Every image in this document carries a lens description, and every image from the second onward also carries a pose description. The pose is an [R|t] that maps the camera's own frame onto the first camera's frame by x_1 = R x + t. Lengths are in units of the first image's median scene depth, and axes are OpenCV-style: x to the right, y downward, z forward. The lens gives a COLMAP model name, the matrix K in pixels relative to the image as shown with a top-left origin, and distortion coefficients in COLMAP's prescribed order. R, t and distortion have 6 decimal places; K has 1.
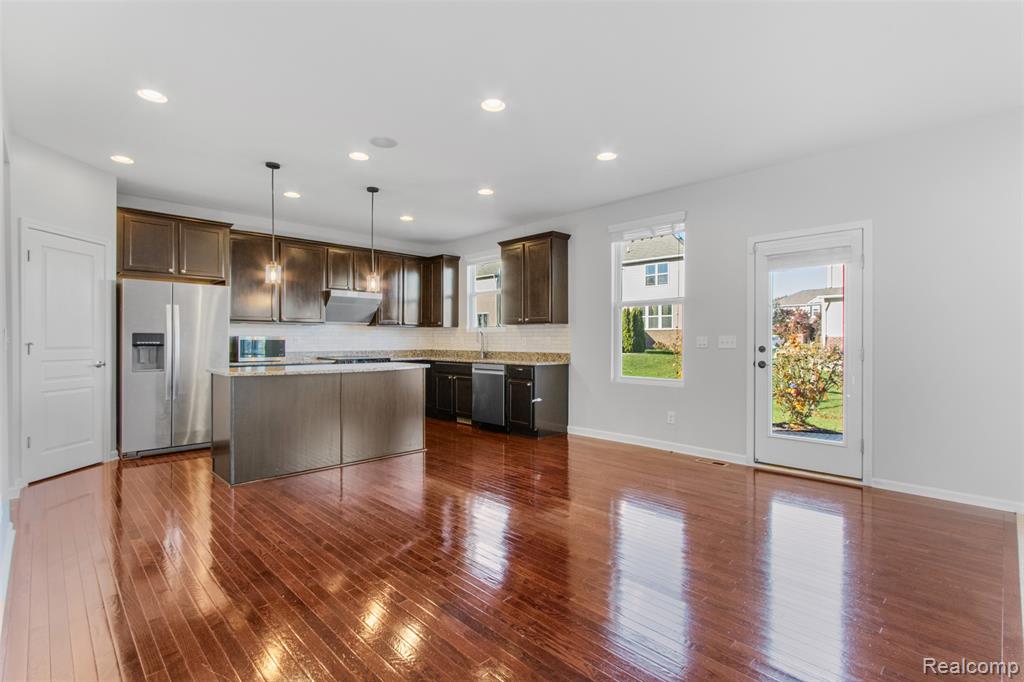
lens RADIAL K [[479.9, 0, 512.0], [0, 479.9, 341.0], [0, 0, 1]] dist [-0.012964, 0.000030]
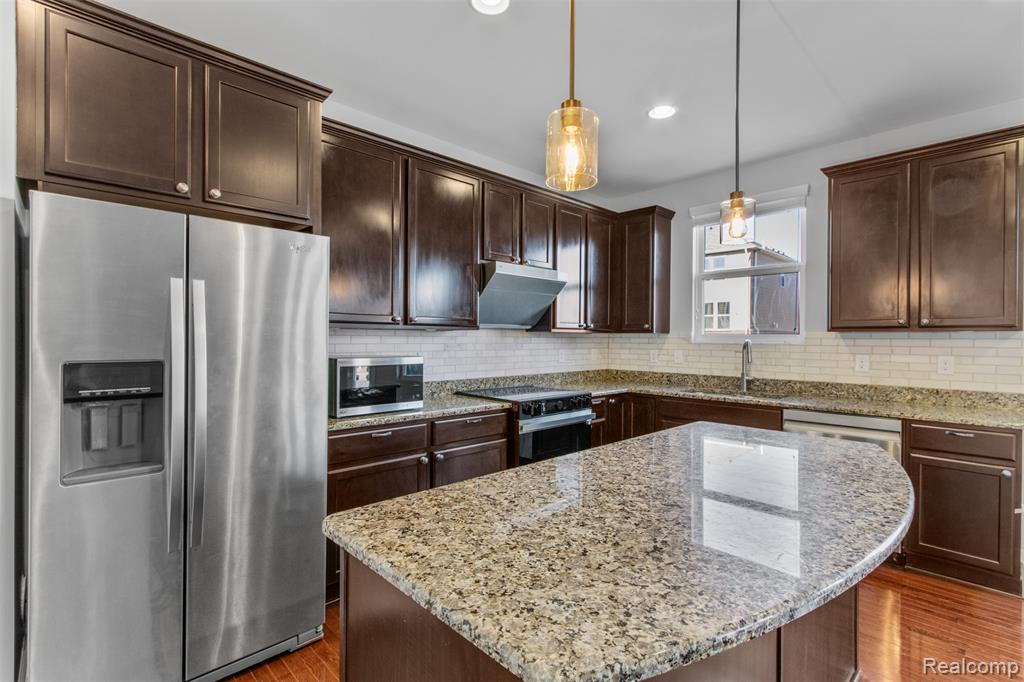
lens RADIAL K [[483.6, 0, 512.0], [0, 483.6, 341.0], [0, 0, 1]] dist [0.003273, 0.000212]
pose [[0.999993, 0.002864, -0.002423, -0.409314], [-0.002858, 0.999994, 0.002121, -0.027192], [0.002430, -0.002114, 0.999995, 0.557504]]
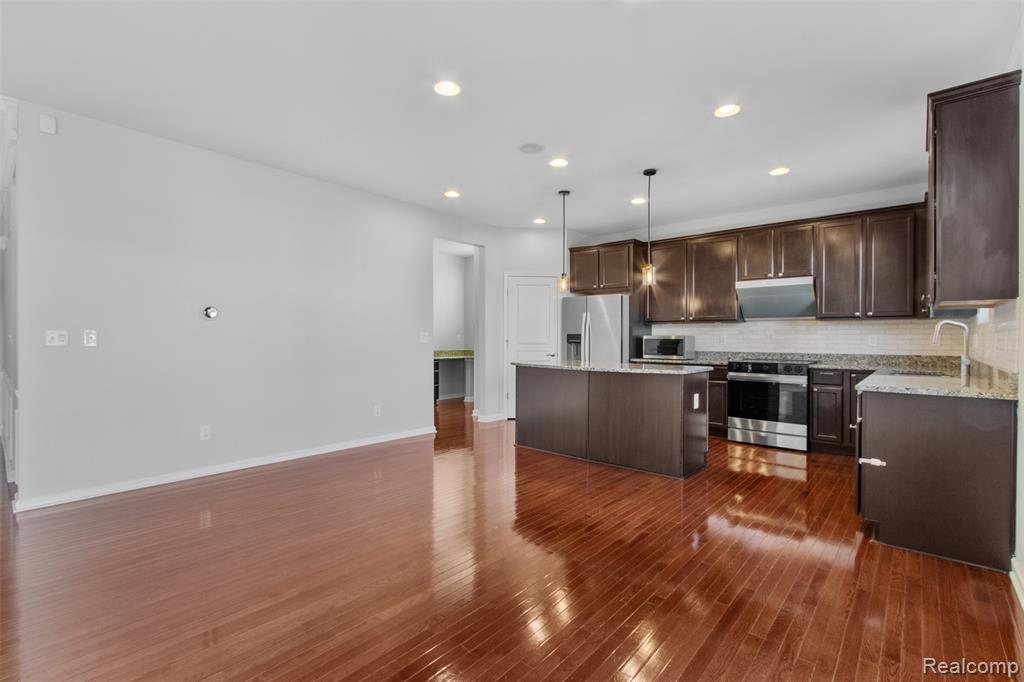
lens RADIAL K [[467.3, 0, 512.0], [0, 467.3, 341.0], [0, 0, 1]] dist [0.006357, 0.000055]
pose [[0.084493, 0.005551, -0.996409, 0.500378], [-0.004268, 0.999977, 0.005209, -0.001923], [0.996415, 0.003813, 0.084515, 0.590235]]
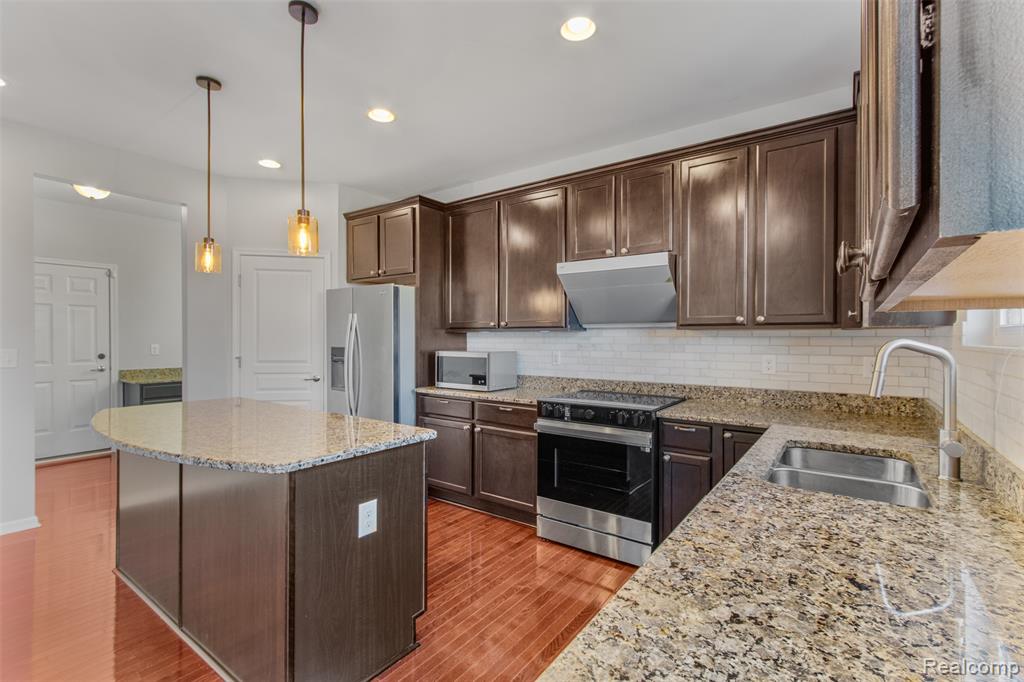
lens RADIAL K [[467.3, 0, 512.0], [0, 467.3, 341.0], [0, 0, 1]] dist [0.006357, 0.000055]
pose [[0.174569, 0.003608, -0.984638, 0.125849], [-0.005595, 0.999981, 0.002672, -0.027068], [0.984629, 0.005043, 0.174586, 0.980919]]
